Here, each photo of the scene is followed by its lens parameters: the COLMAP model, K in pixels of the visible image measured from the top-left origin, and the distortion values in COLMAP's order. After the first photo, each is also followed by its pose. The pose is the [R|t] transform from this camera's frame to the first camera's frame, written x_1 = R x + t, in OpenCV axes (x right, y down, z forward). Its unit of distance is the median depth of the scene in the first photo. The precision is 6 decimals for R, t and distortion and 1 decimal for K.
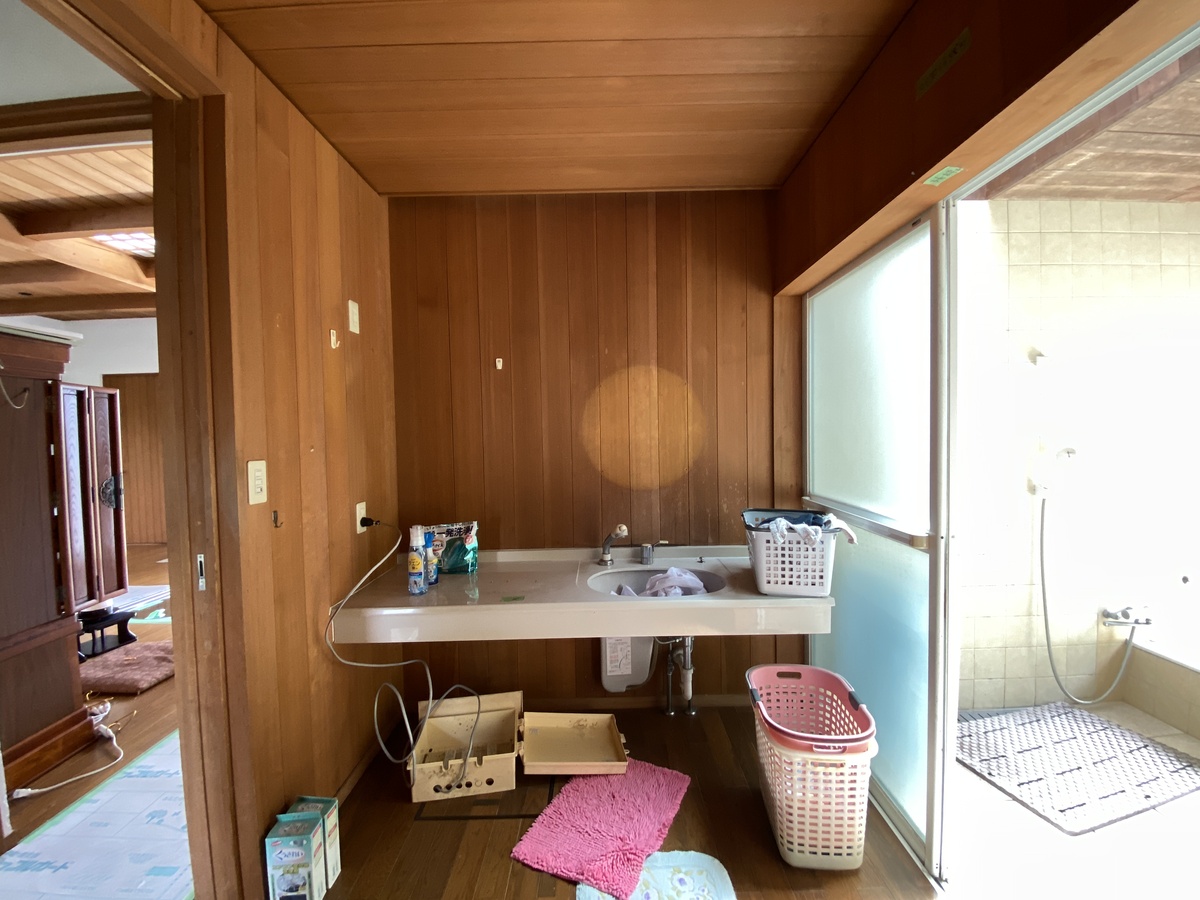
lens RADIAL K [[488.7, 0, 602.1], [0, 488.7, 448.3], [0, 0, 1]] dist [0.013396, -0.016865]
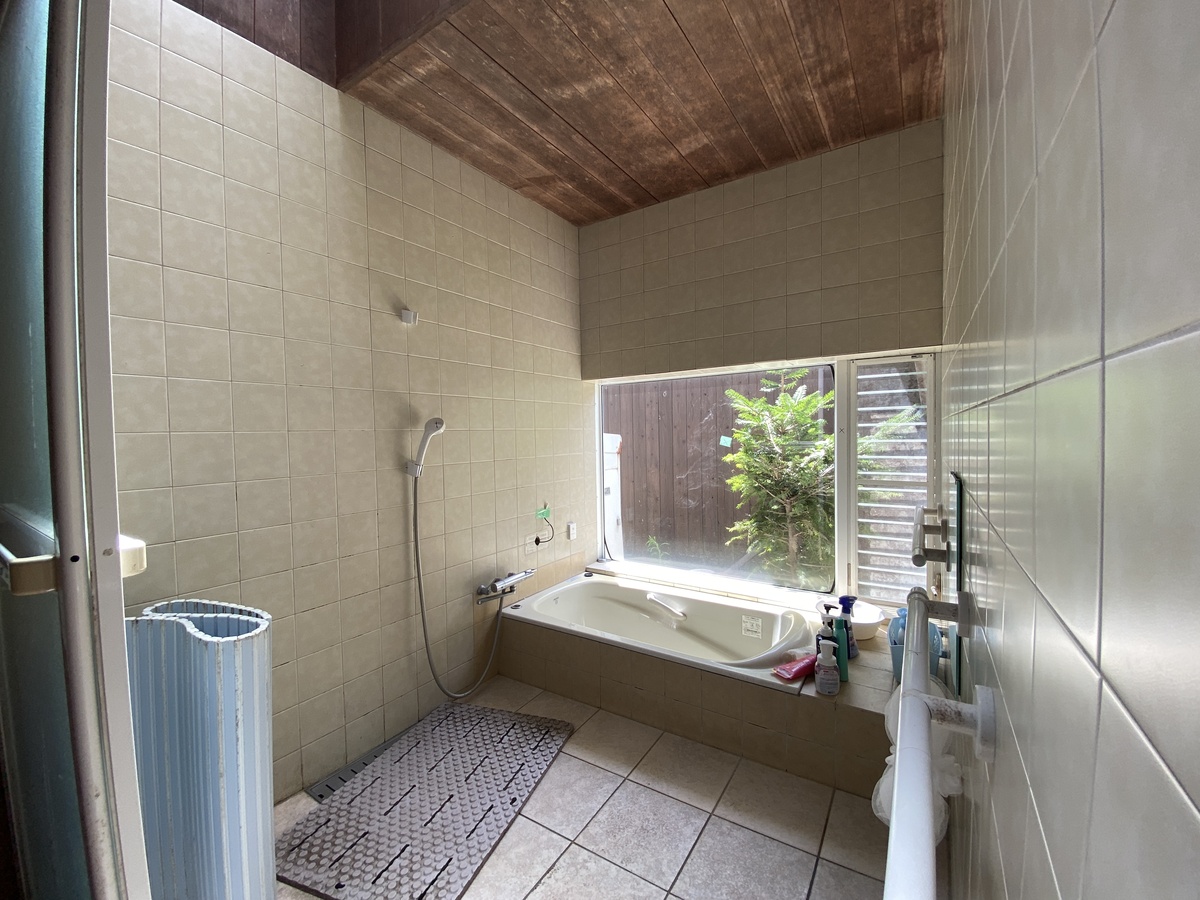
lens RADIAL K [[487.5, 0, 604.6], [0, 487.5, 449.5], [0, 0, 1]] dist [0.014168, -0.017878]
pose [[0.543389, -0.018487, 0.839277, 0.450920], [0.034569, 0.999402, -0.000367, 0.082090], [-0.838769, 0.029212, 0.543704, 0.312071]]
